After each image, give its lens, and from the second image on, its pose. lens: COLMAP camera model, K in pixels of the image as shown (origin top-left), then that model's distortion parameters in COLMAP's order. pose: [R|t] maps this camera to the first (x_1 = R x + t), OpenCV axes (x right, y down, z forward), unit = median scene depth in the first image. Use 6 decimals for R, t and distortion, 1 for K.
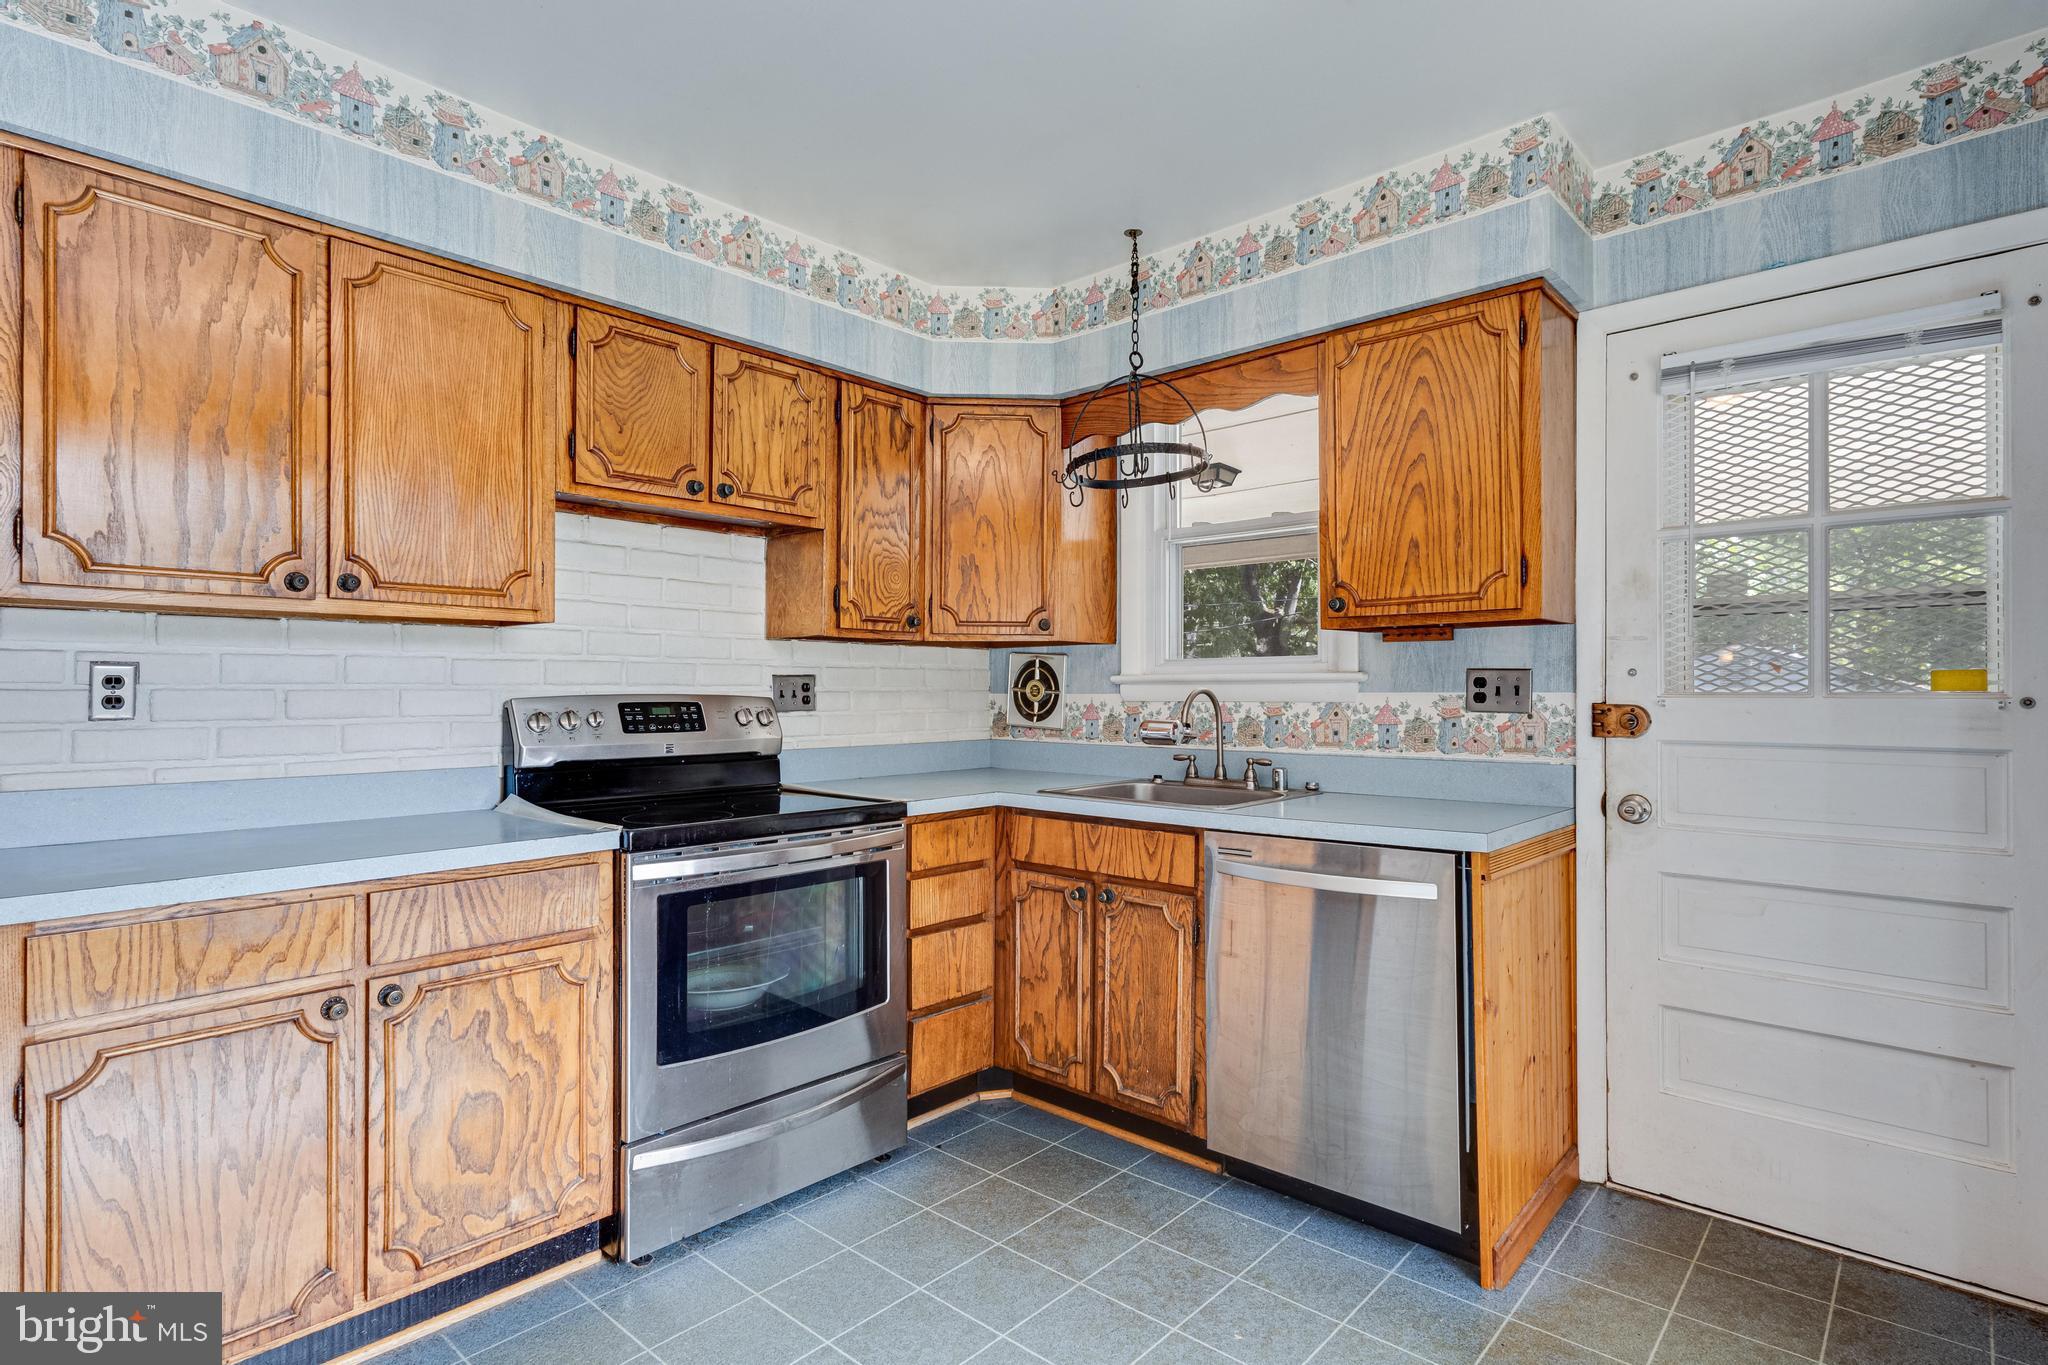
lens RADIAL K [[1014.3, 0, 1030.2], [0, 1014.3, 688.9], [0, 0, 1]] dist [0.002486, -0.000510]
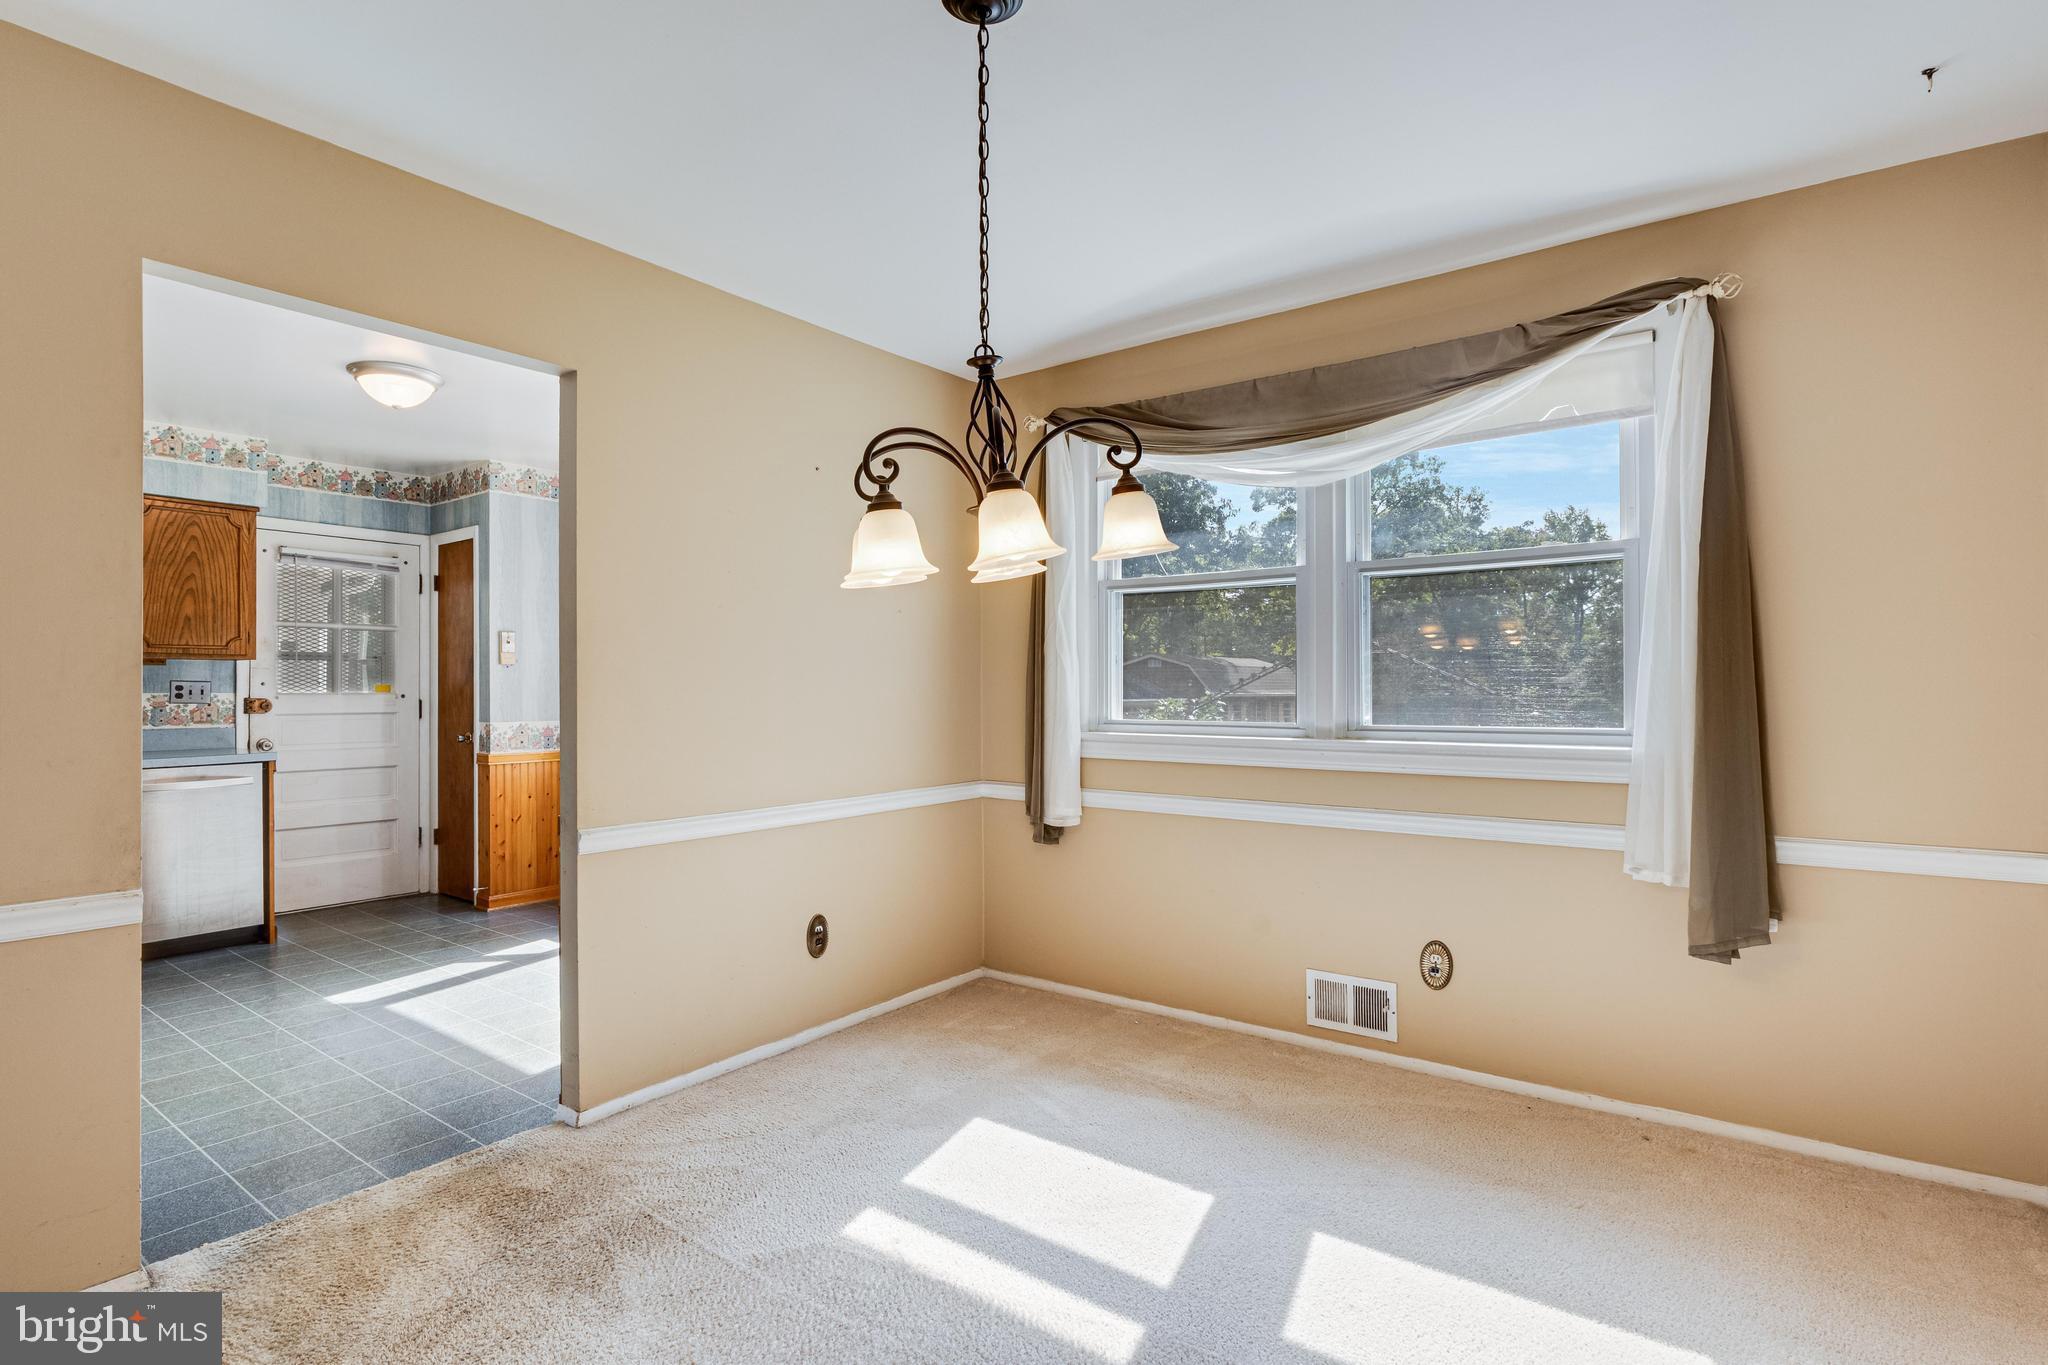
lens RADIAL K [[1014.3, 0, 1031.2], [0, 1014.3, 687.6], [0, 0, 1]] dist [0.002486, -0.000510]
pose [[-0.087595, 0.002123, 0.996154, -1.754317], [-0.004645, 0.999986, -0.002540, -0.010314], [-0.996145, -0.004850, -0.087584, -0.473281]]
